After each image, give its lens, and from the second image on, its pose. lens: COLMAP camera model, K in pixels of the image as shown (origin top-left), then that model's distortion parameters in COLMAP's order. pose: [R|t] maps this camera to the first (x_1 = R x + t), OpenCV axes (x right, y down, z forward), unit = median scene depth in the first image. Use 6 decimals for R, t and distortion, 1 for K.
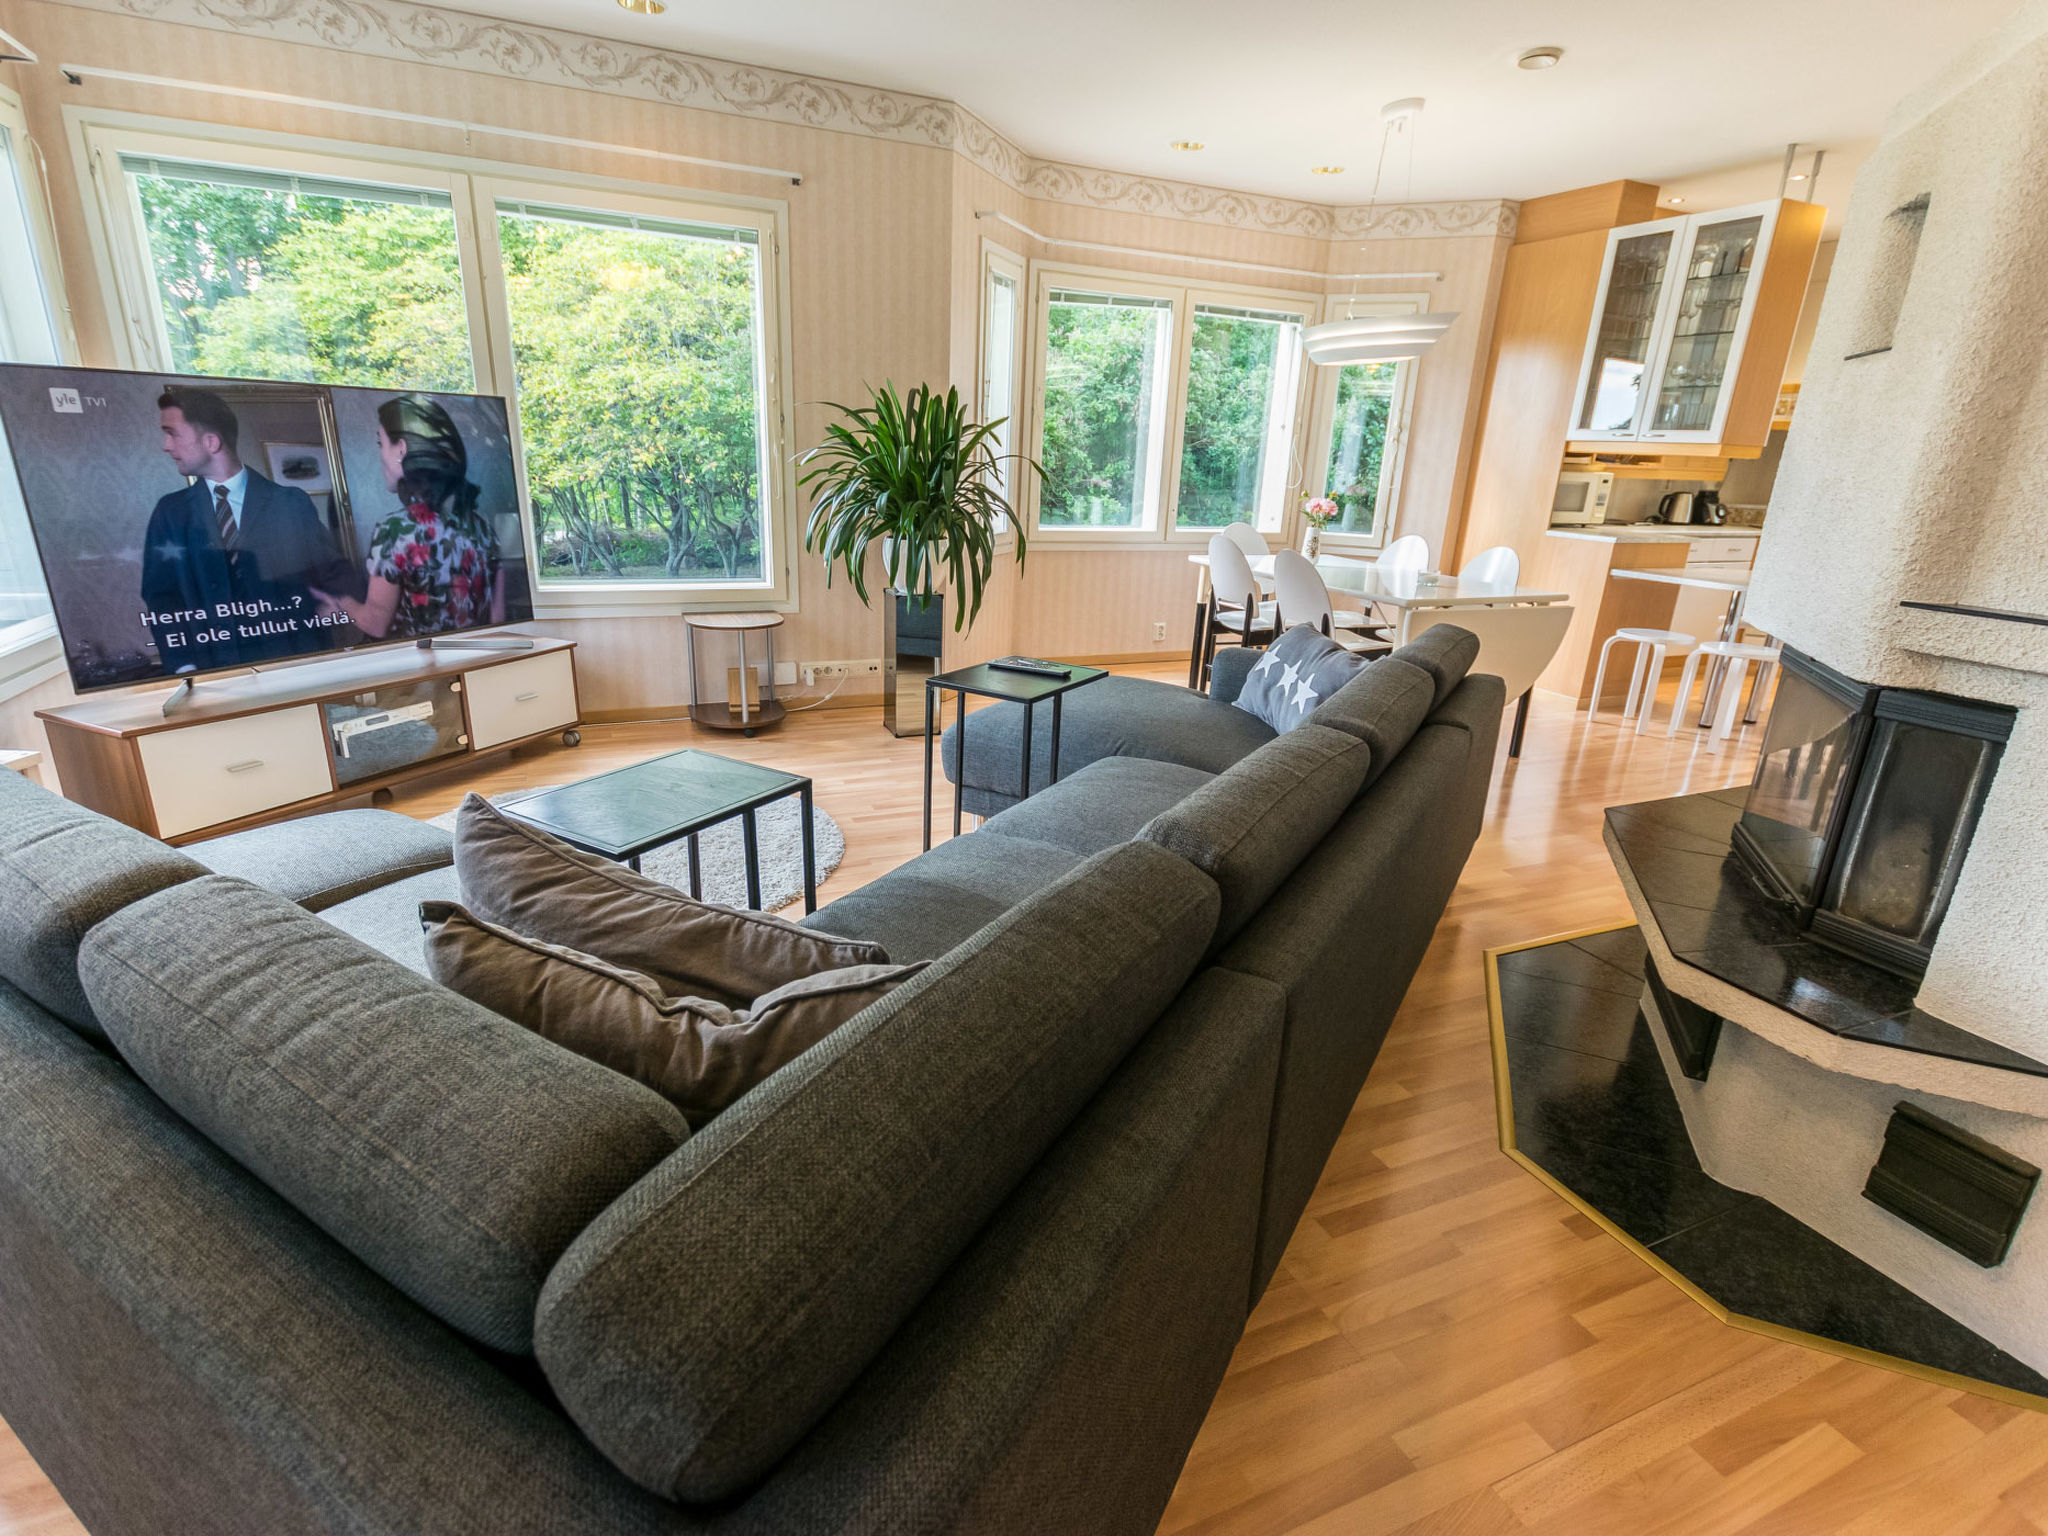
lens RADIAL K [[999.0, 0, 1019.8], [0, 999.0, 766.0], [0, 0, 1]] dist [0.000920, -0.000022]
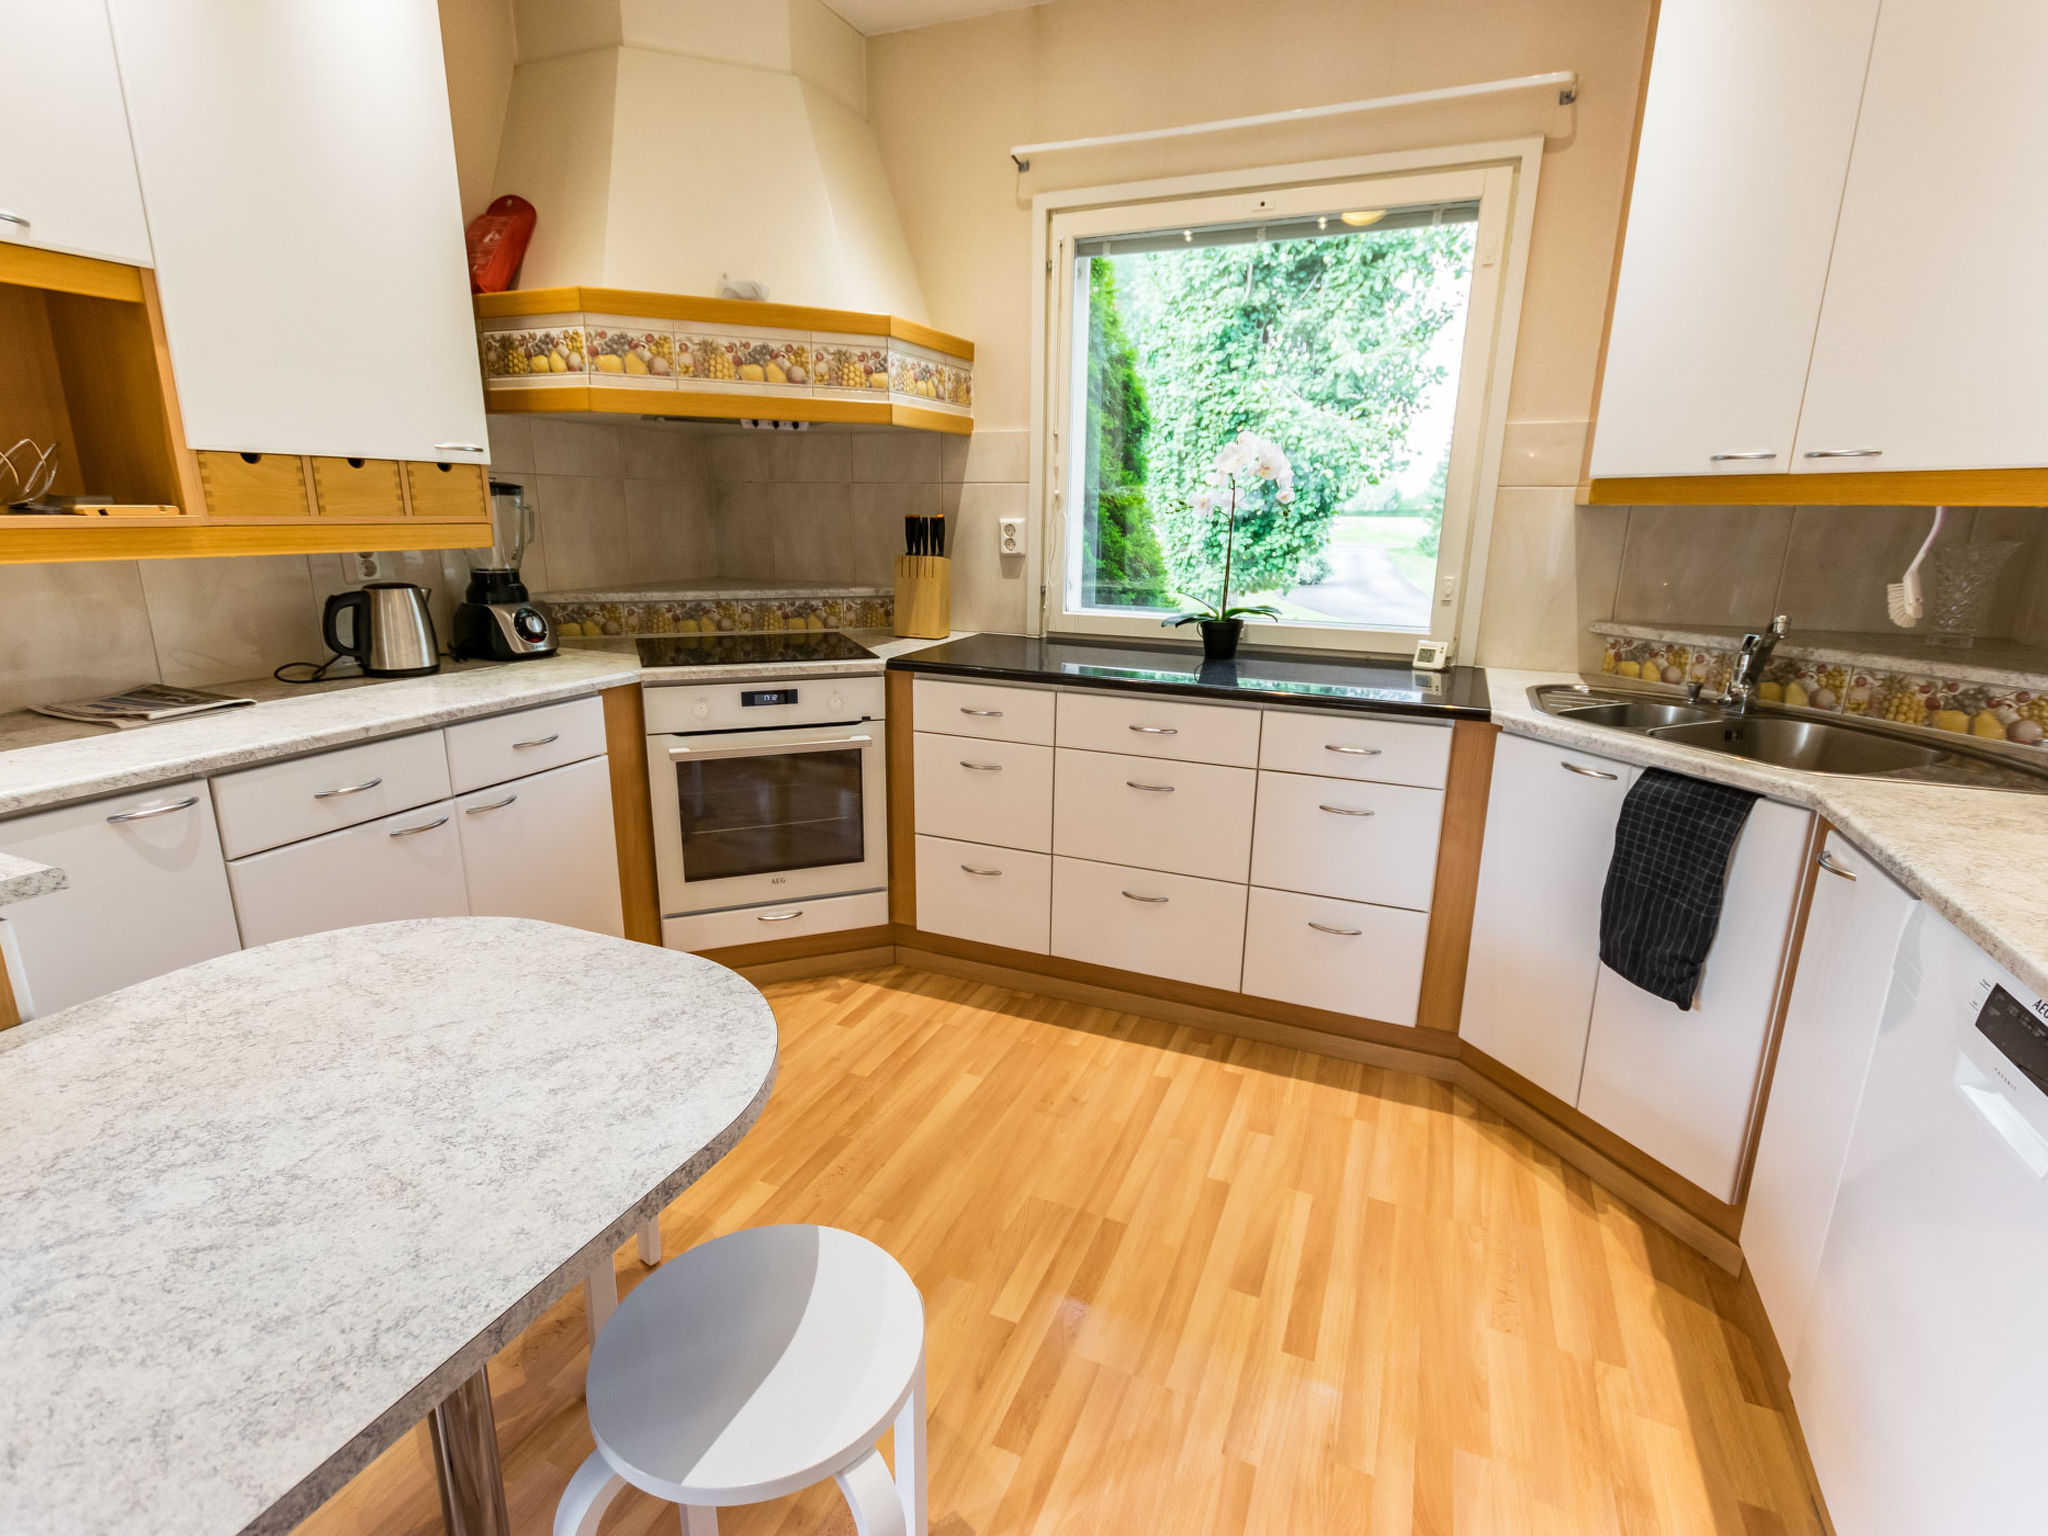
lens RADIAL K [[999.0, 0, 1022.9], [0, 999.0, 768.9], [0, 0, 1]] dist [0.000920, -0.000022]
pose [[0.722779, -0.196090, 0.662676, 0.572265], [0.226019, 0.973240, 0.041469, -0.172697], [-0.653074, 0.119804, 0.747758, 0.593219]]
